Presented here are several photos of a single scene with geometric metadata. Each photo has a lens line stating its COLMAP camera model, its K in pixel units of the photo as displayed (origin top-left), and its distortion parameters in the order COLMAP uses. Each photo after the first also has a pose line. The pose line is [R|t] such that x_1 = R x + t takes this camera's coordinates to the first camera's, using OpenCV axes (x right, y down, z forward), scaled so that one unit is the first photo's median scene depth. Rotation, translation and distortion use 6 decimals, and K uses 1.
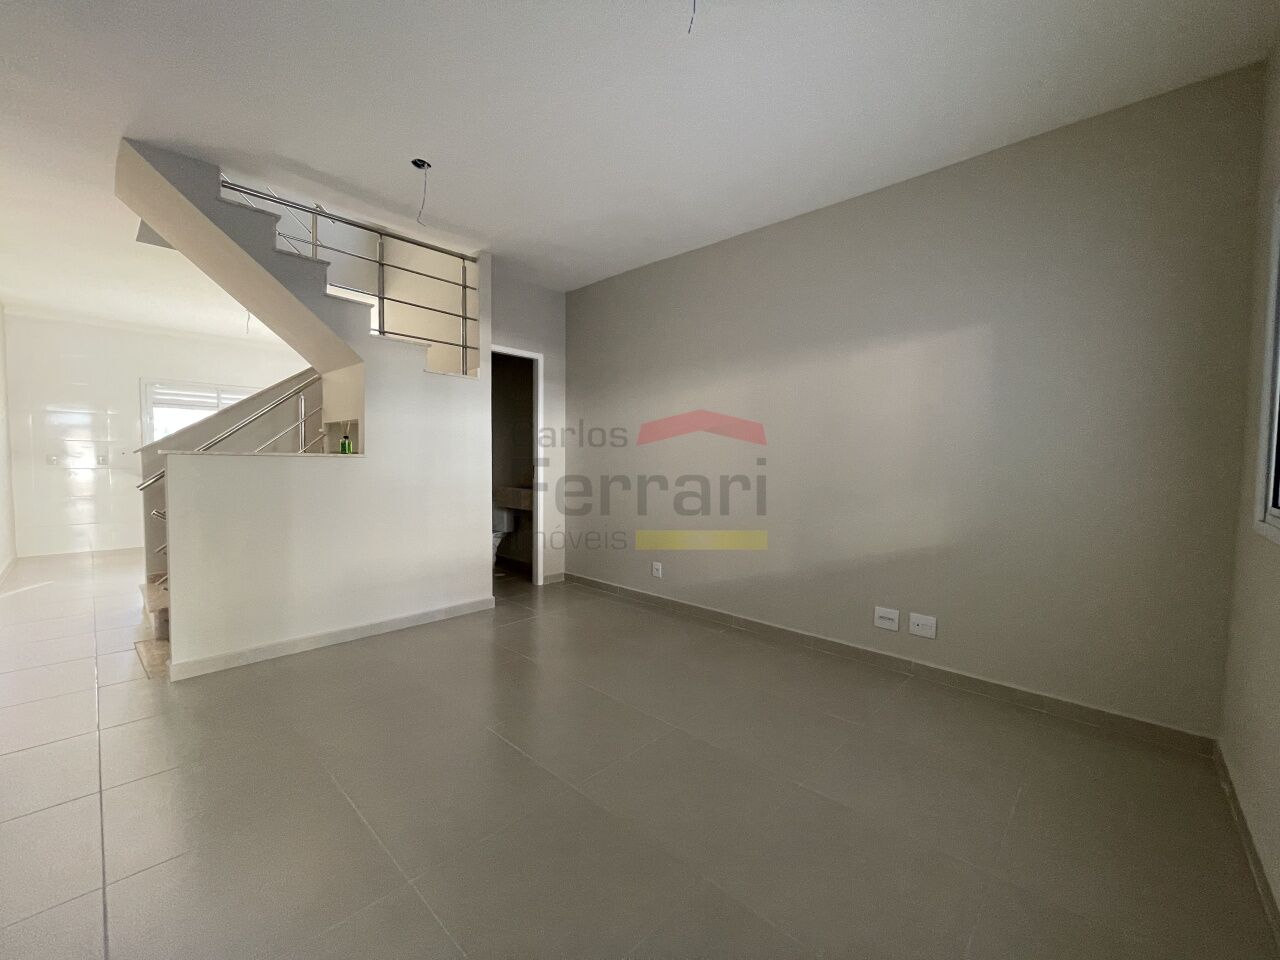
lens RADIAL K [[515.9, 0, 635.6], [0, 515.9, 474.4], [0, 0, 1]] dist [0.000647, -0.001661]
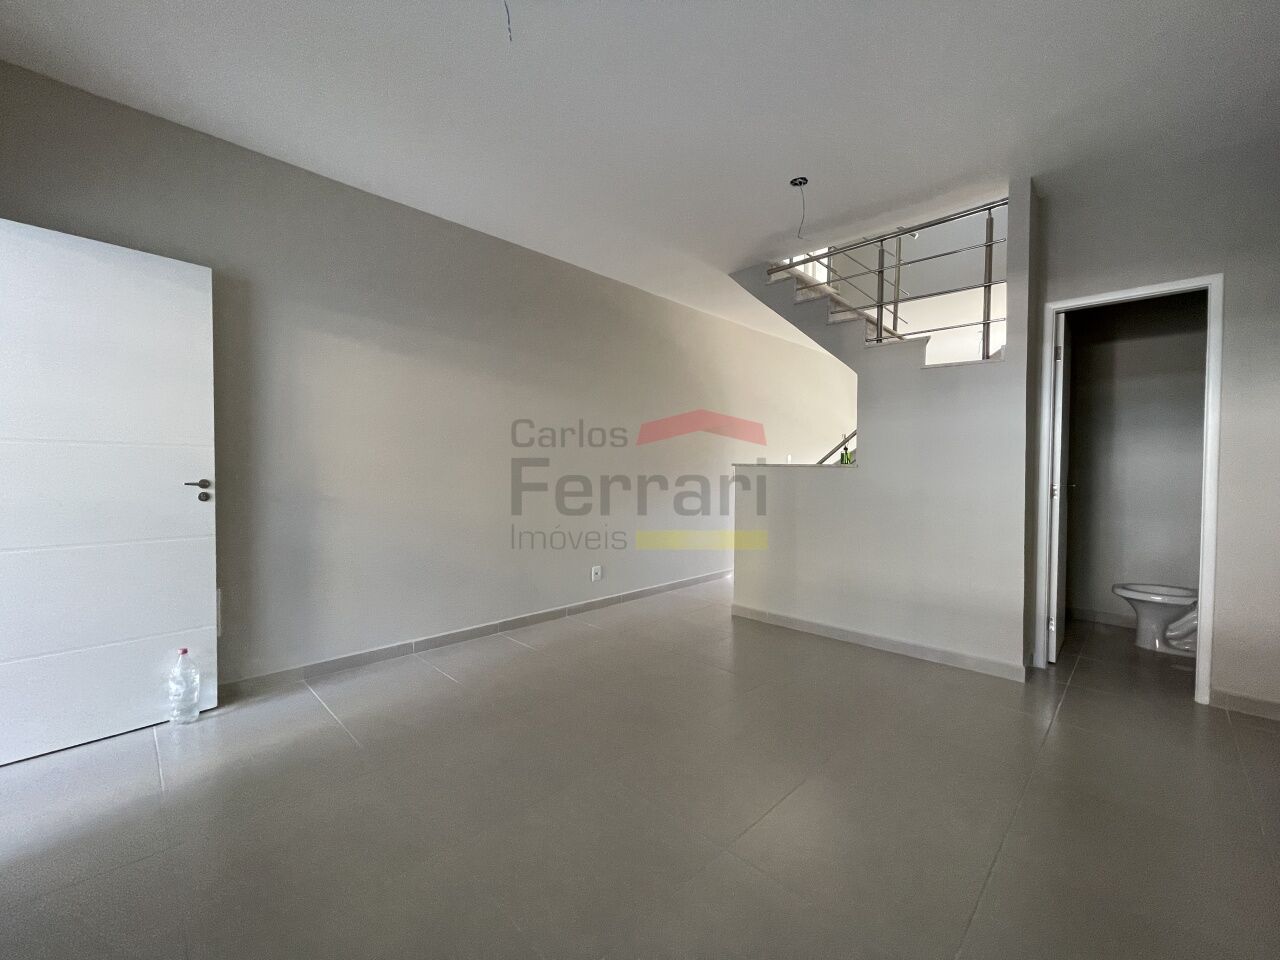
lens RADIAL K [[515.9, 0, 633.7], [0, 515.9, 483.6], [0, 0, 1]] dist [0.000647, -0.001661]
pose [[-0.013940, 0.017017, -0.999758, 0.527590], [-0.039182, 0.999078, 0.017552, -0.002527], [0.999135, 0.039417, -0.013260, 0.587965]]
